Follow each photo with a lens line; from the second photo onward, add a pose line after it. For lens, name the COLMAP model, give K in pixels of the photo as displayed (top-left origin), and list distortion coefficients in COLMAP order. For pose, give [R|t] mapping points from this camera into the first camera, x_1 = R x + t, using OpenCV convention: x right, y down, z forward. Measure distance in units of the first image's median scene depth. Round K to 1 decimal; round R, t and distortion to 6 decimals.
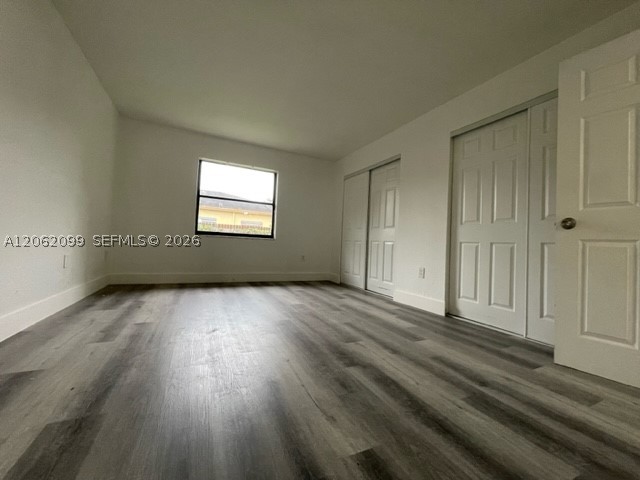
lens RADIAL K [[258.9, 0, 320.8], [0, 258.9, 239.5], [0, 0, 1]] dist [-0.000467, 0.000168]
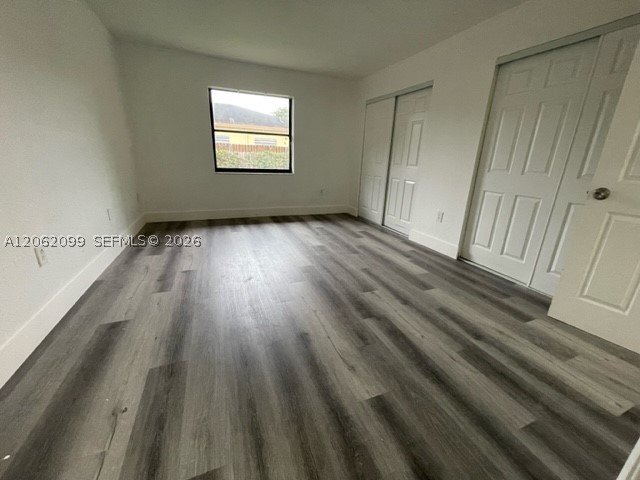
lens RADIAL K [[258.9, 0, 320.2], [0, 258.9, 236.1], [0, 0, 1]] dist [-0.000467, 0.000168]
pose [[0.998007, 0.007911, -0.062600, -0.020581], [0.012419, 0.948075, 0.317804, -0.177555], [0.061864, -0.317948, 0.946088, -0.020373]]
